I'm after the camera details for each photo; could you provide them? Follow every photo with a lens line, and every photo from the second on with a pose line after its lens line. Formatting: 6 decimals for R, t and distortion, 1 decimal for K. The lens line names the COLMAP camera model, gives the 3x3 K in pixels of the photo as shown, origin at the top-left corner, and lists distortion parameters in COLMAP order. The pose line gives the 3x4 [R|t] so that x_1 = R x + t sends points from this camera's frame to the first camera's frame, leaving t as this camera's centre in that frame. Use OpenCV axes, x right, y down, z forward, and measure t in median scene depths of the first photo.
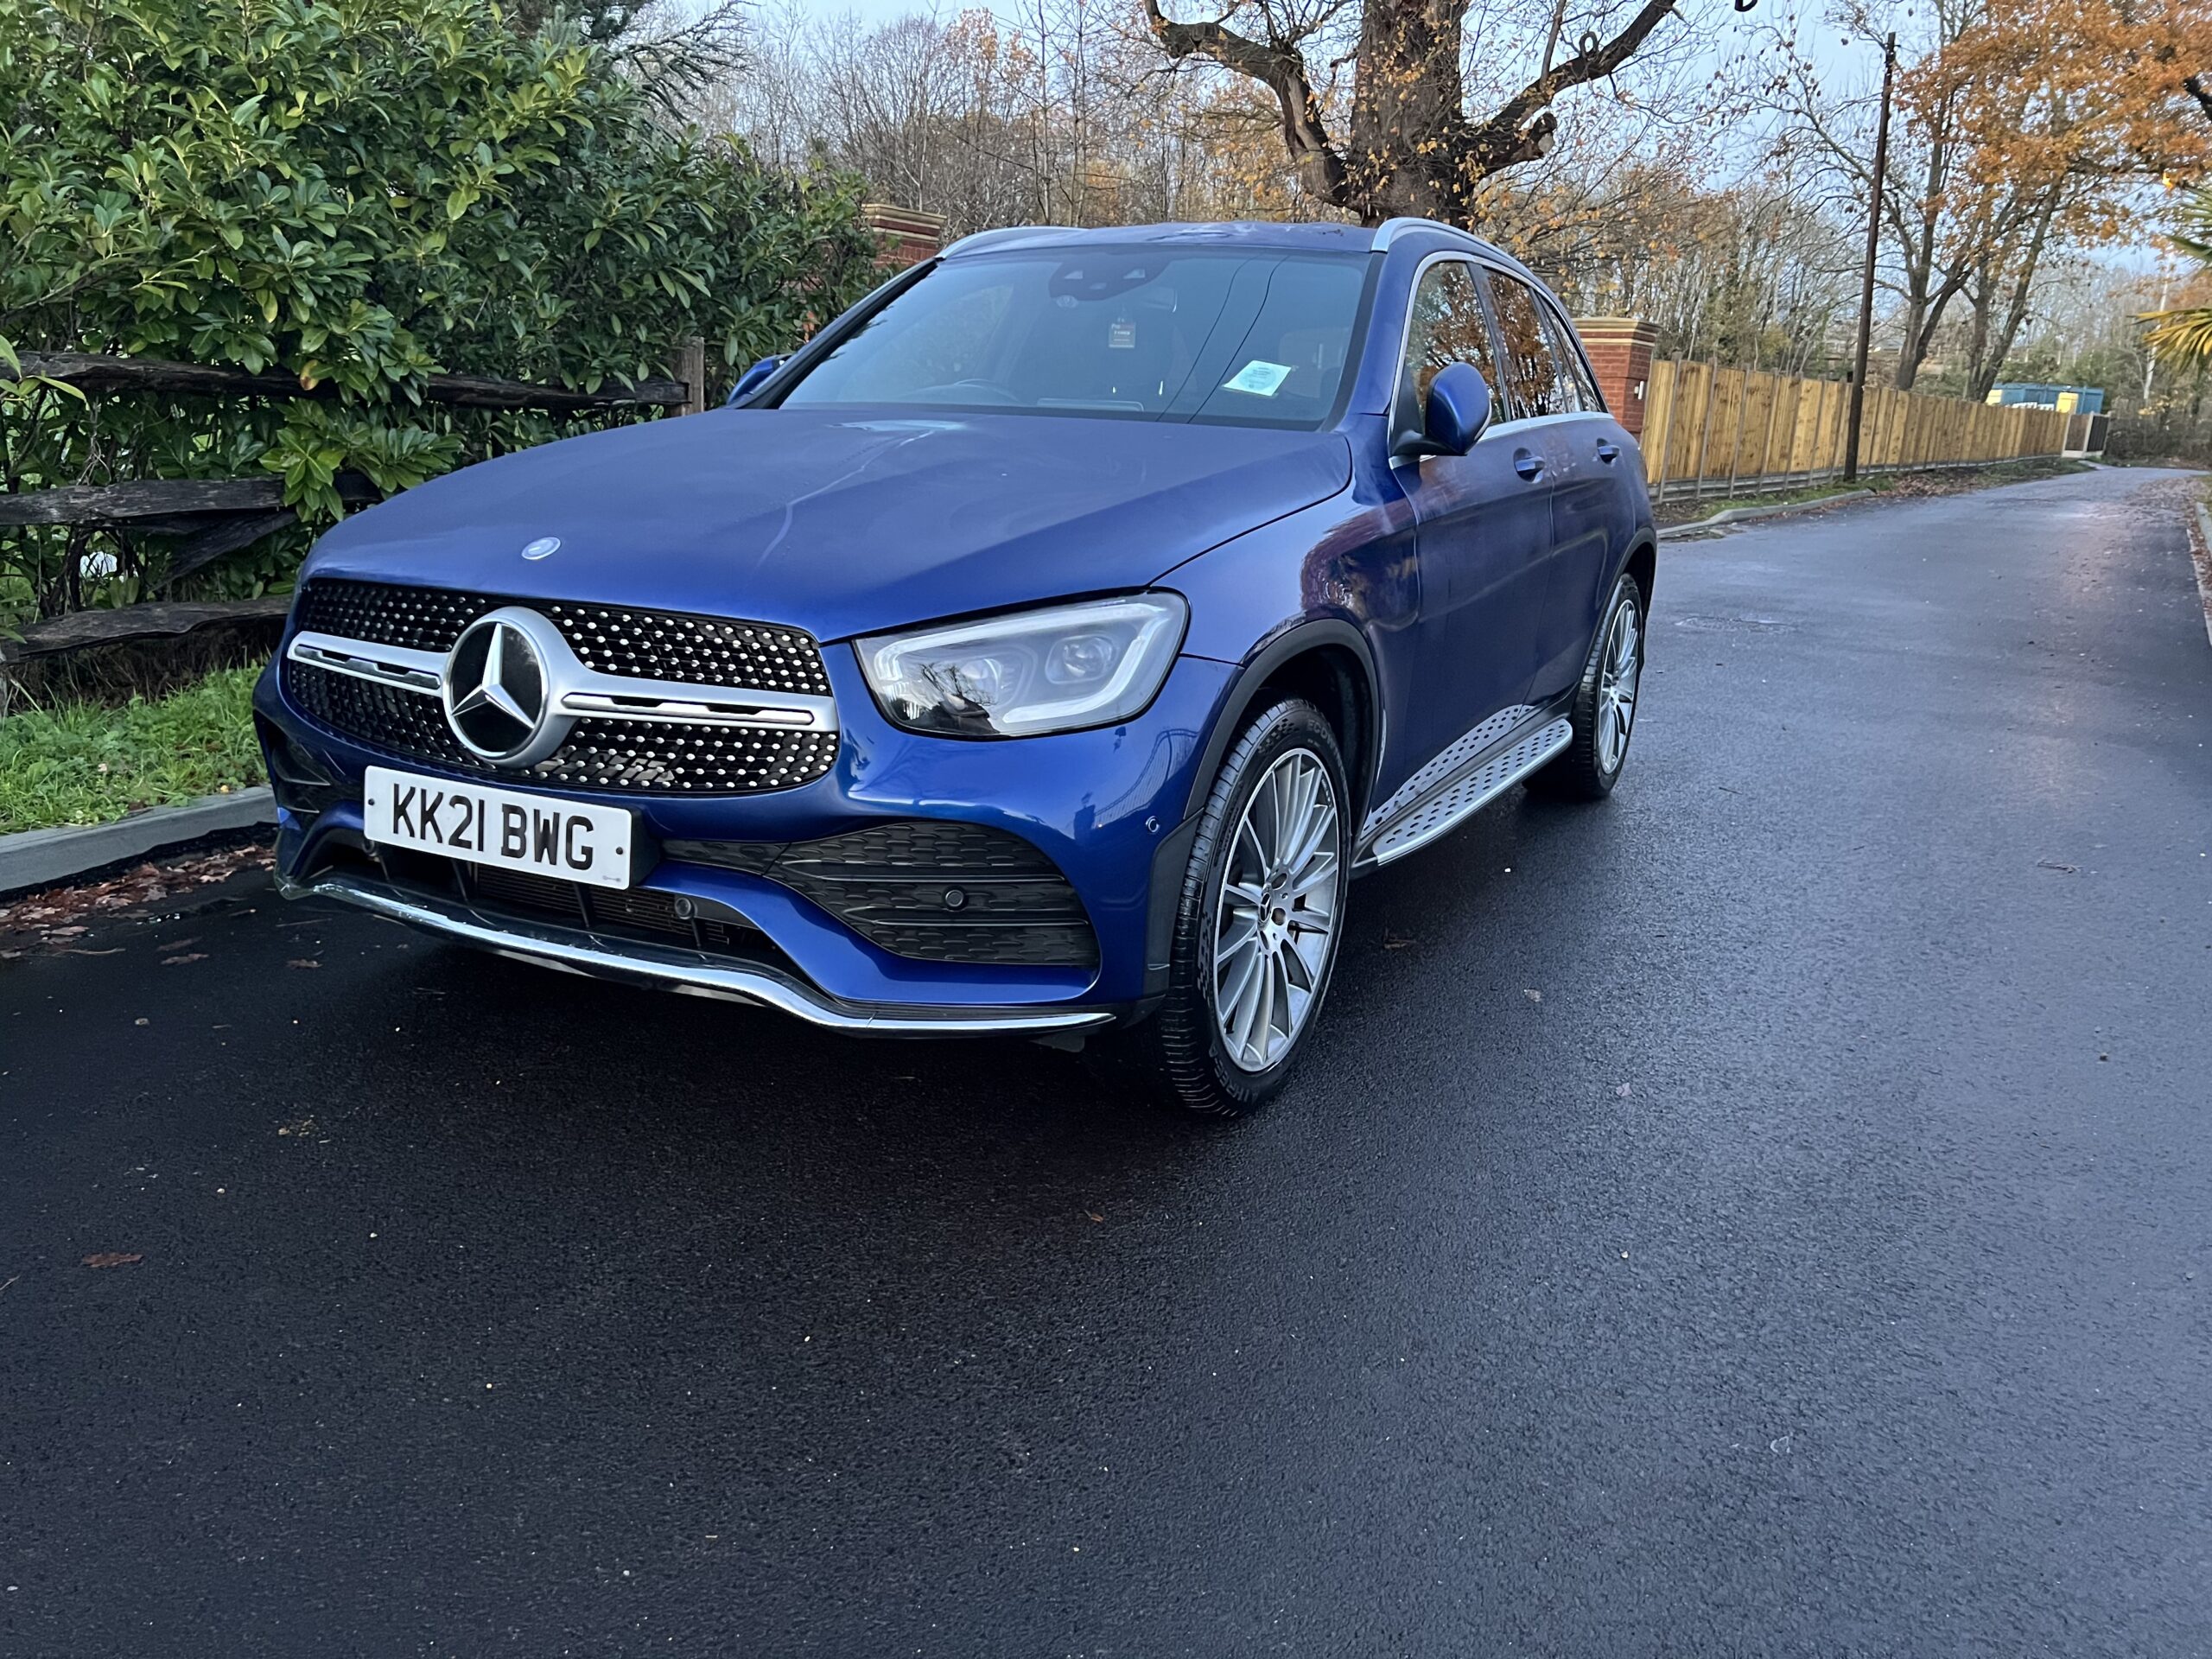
lens RADIAL K [[1675.6, 0, 1106.0], [0, 1675.6, 829.5], [0, 0, 1]] dist [0.034925, 0.000064]
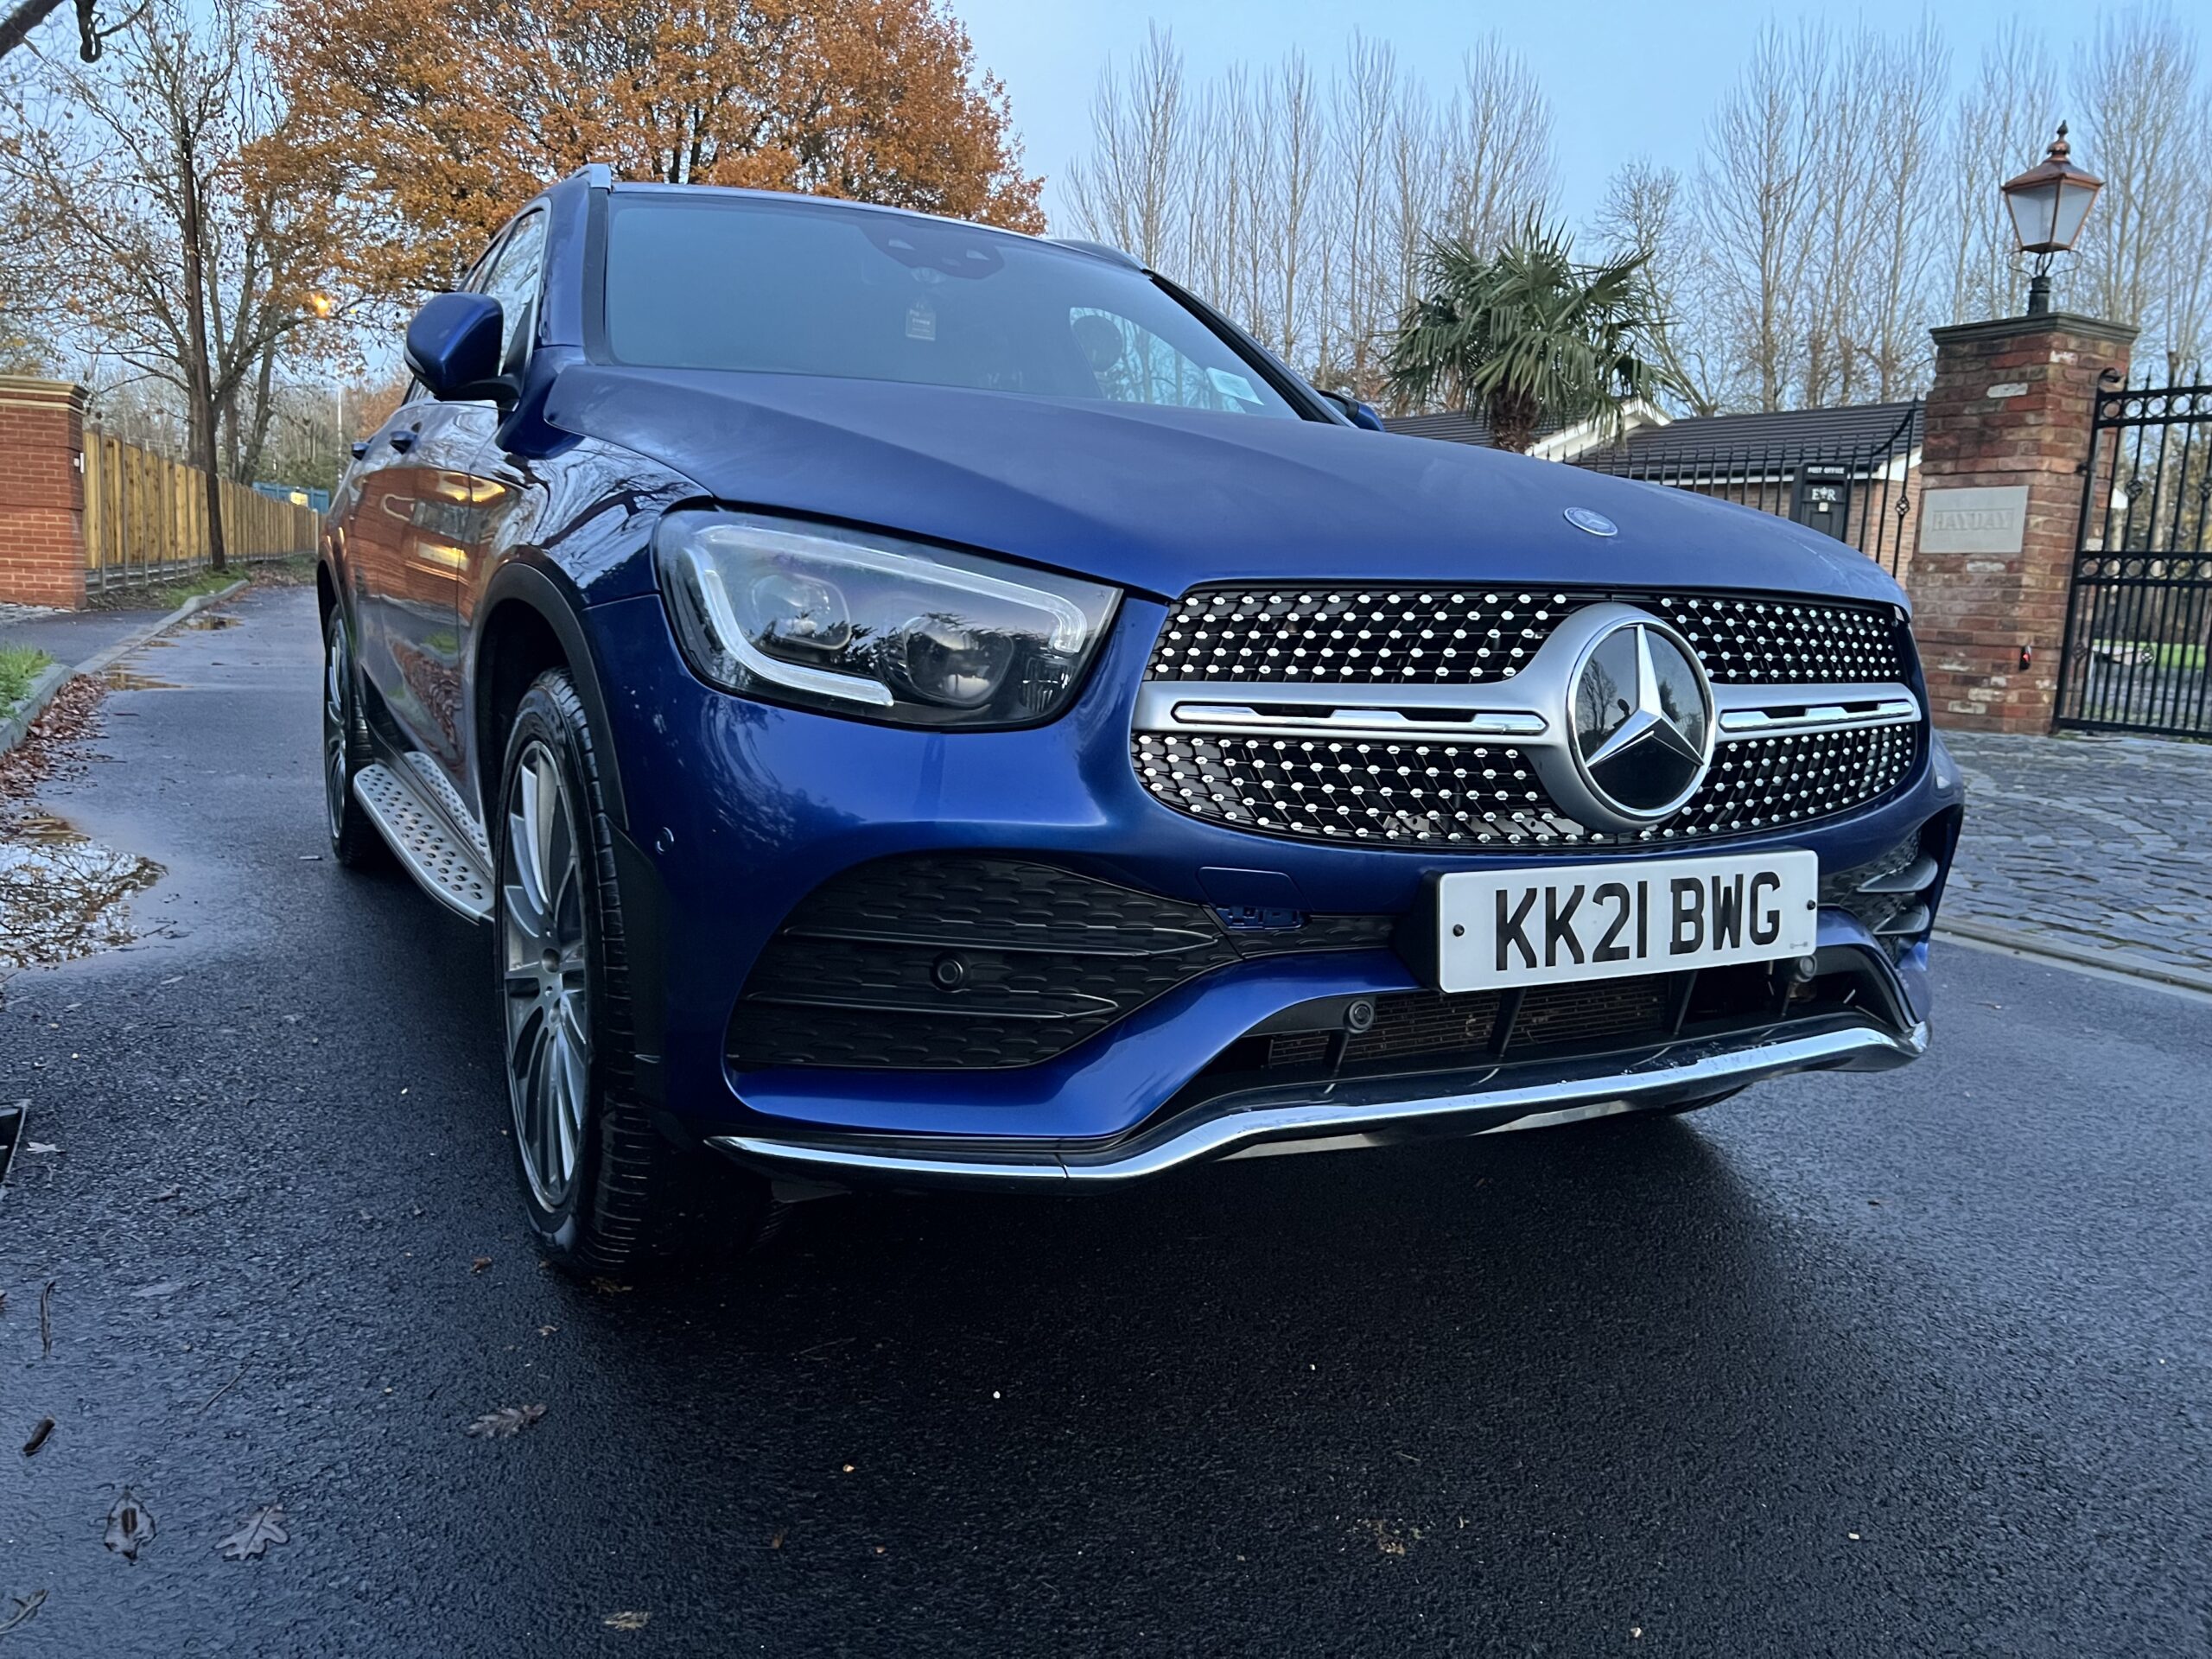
lens RADIAL K [[1660.7, 0, 1099.5], [0, 1660.7, 834.8], [0, 0, 1]] dist [0.038020, -0.042828]
pose [[0.546919, -0.129949, 0.827039, -1.038641], [0.174053, 0.983944, 0.039502, -0.100494], [-0.818893, 0.122344, 0.560755, 0.789862]]
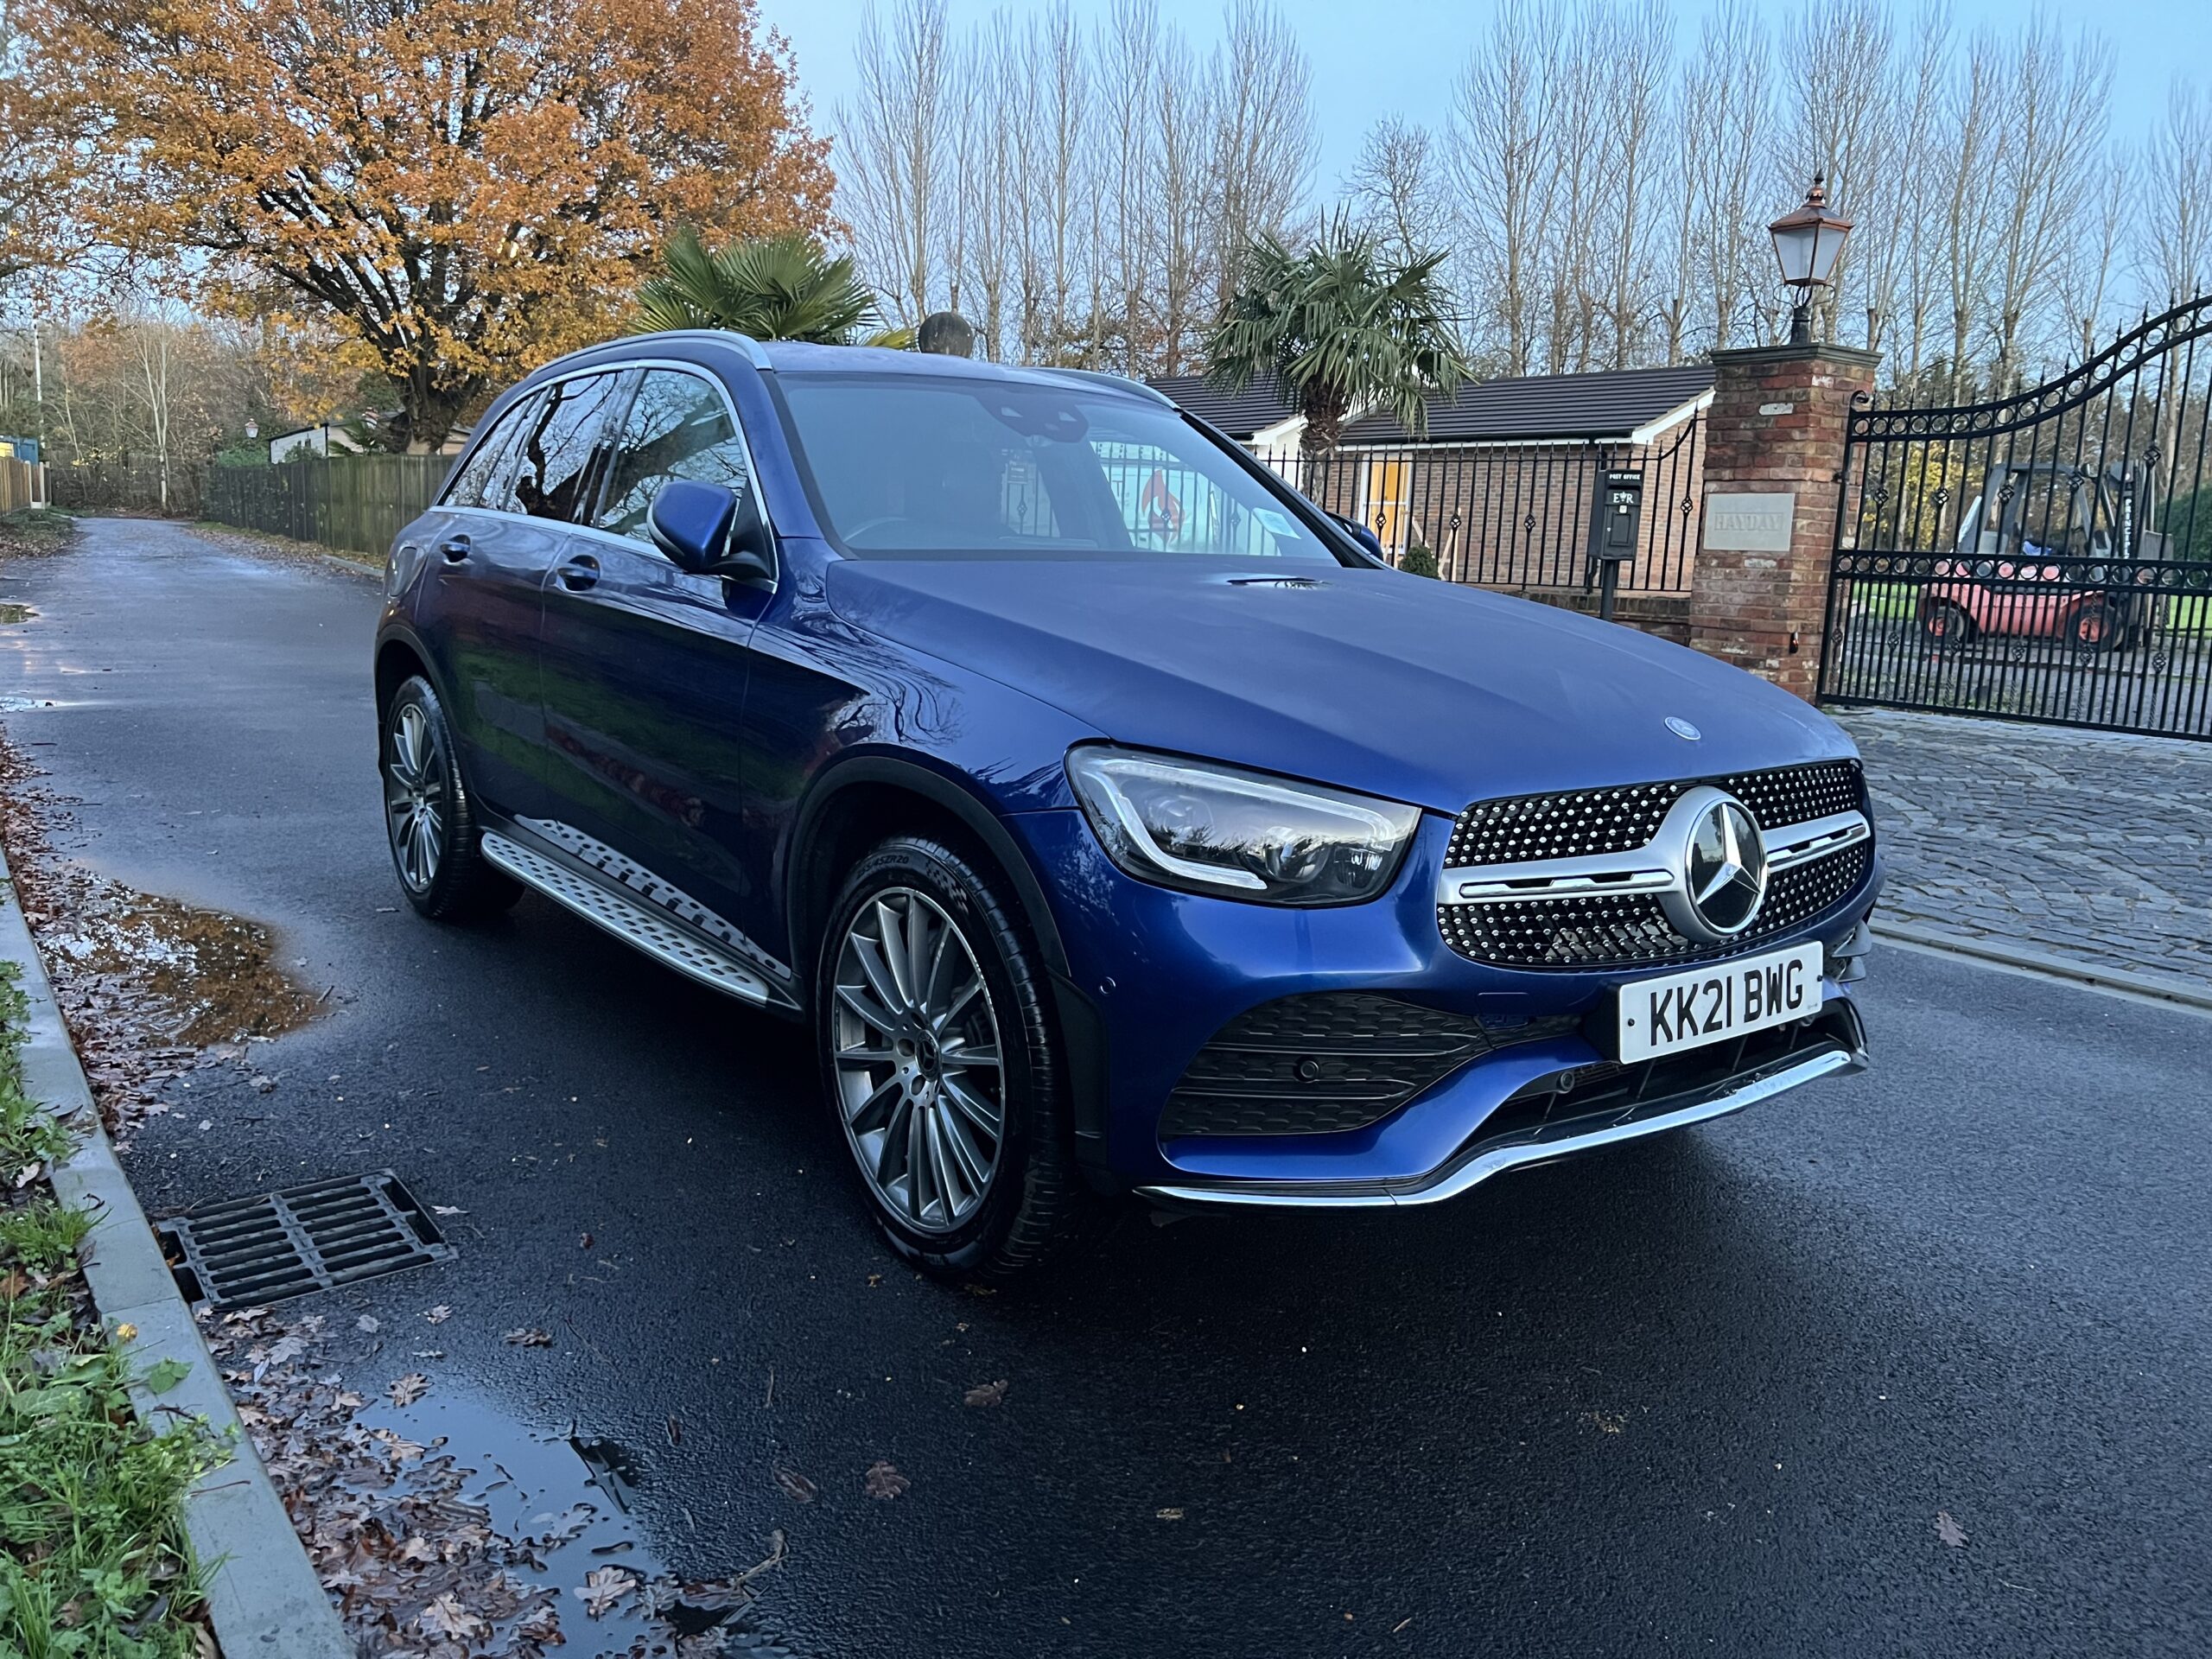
lens RADIAL K [[1662.1, 0, 1106.0], [0, 1662.1, 829.5], [0, 0, 1]] dist [0.013644, 0.005889]
pose [[0.422019, -0.173334, 0.889862, -1.397671], [0.195870, 0.975803, 0.097182, -0.273482], [-0.885175, 0.133284, 0.445758, 0.863281]]
